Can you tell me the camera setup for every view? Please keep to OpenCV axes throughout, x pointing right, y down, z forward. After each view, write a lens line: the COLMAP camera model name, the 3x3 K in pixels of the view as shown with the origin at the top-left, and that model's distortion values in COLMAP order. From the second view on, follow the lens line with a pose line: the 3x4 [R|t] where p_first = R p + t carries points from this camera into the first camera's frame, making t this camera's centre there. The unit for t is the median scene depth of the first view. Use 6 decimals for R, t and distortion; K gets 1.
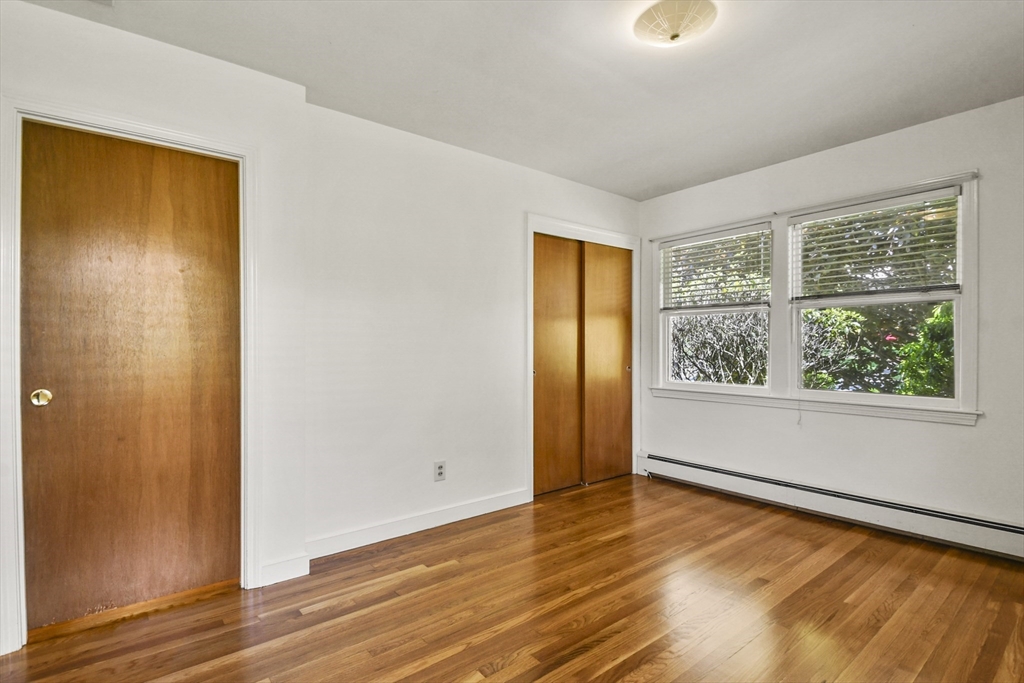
lens RADIAL K [[490.6, 0, 498.3], [0, 490.6, 348.7], [0, 0, 1]] dist [0.008662, -0.015051]
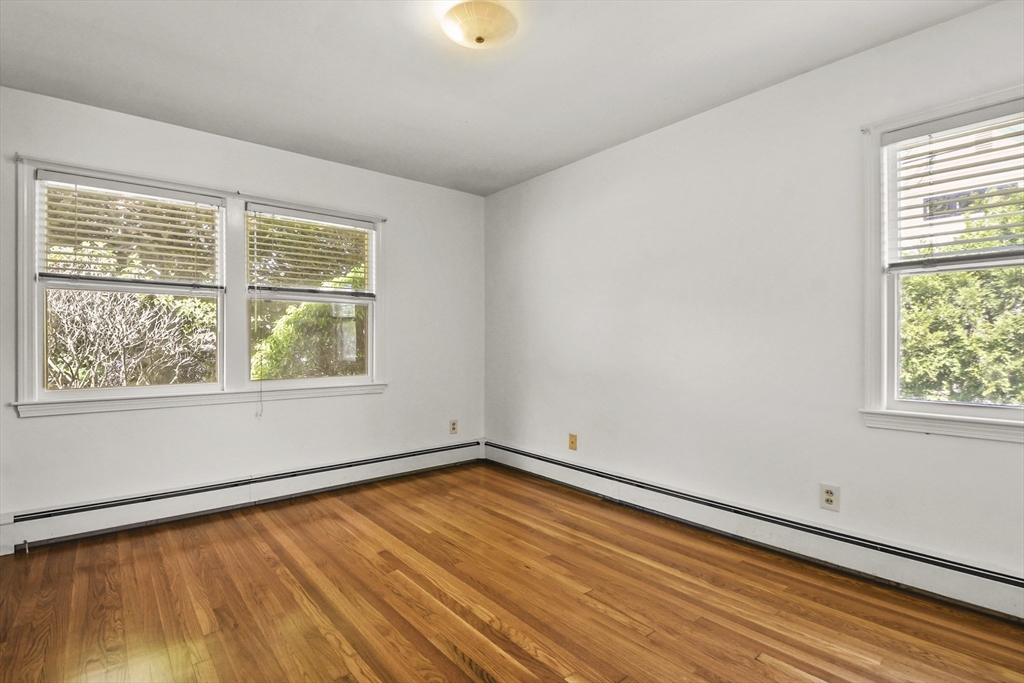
lens RADIAL K [[490.6, 0, 507.8], [0, 490.6, 341.3], [0, 0, 1]] dist [0.008662, -0.015051]
pose [[-0.037200, 0.000393, 0.999308, -0.448507], [0.000834, 1.000000, -0.000362, 0.006479], [-0.999308, 0.000820, -0.037200, 0.625620]]
